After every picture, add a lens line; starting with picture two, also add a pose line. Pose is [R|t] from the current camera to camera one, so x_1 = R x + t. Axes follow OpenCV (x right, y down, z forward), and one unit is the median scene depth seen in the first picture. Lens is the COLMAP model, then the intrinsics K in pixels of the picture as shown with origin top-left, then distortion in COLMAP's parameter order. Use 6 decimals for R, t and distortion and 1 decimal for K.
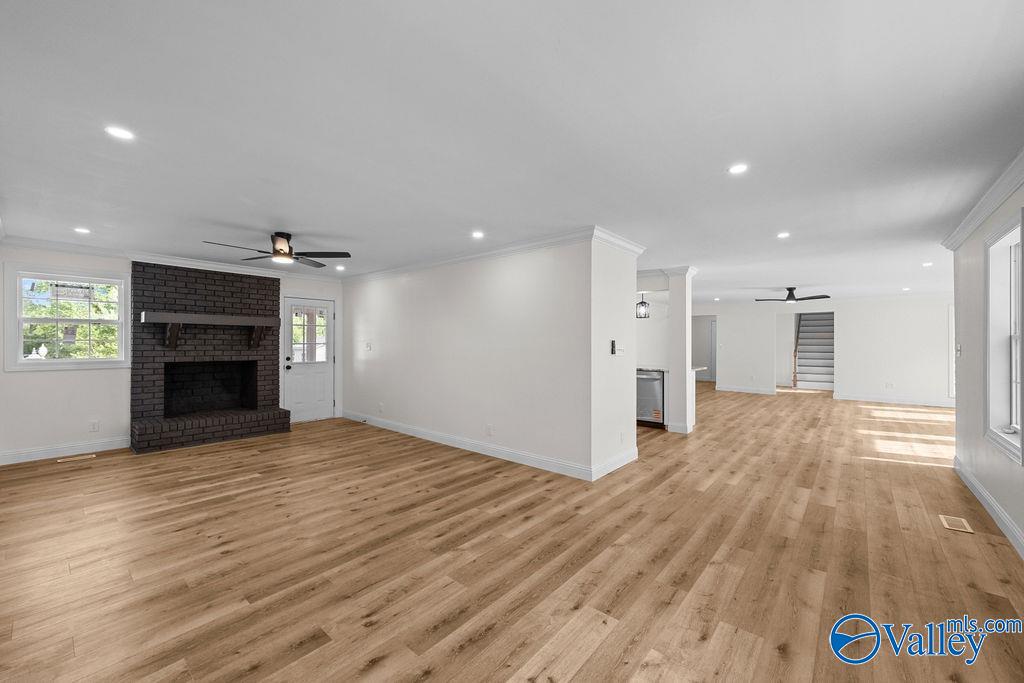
lens RADIAL K [[407.3, 0, 512.6], [0, 407.3, 340.7], [0, 0, 1]] dist [-0.000481, 0.000040]
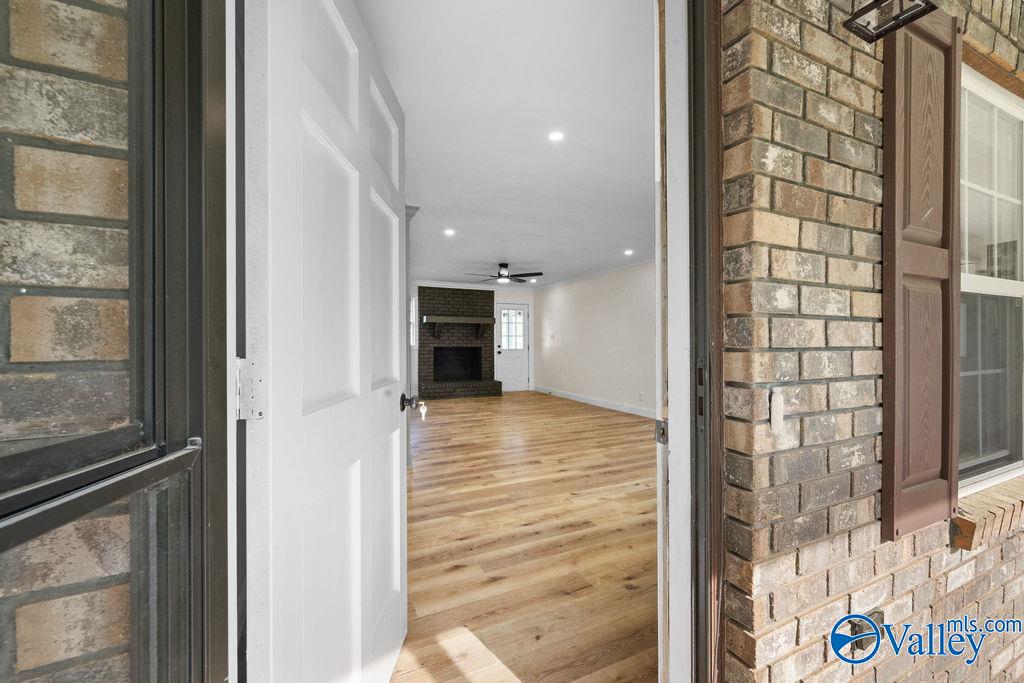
lens RADIAL K [[407.3, 0, 512.0], [0, 407.3, 340.0], [0, 0, 1]] dist [-0.000481, 0.000040]
pose [[0.910077, -0.009427, -0.414331, 0.105040], [0.008979, 0.999955, -0.003028, 0.033864], [0.414341, -0.000964, 0.910121, -0.359261]]
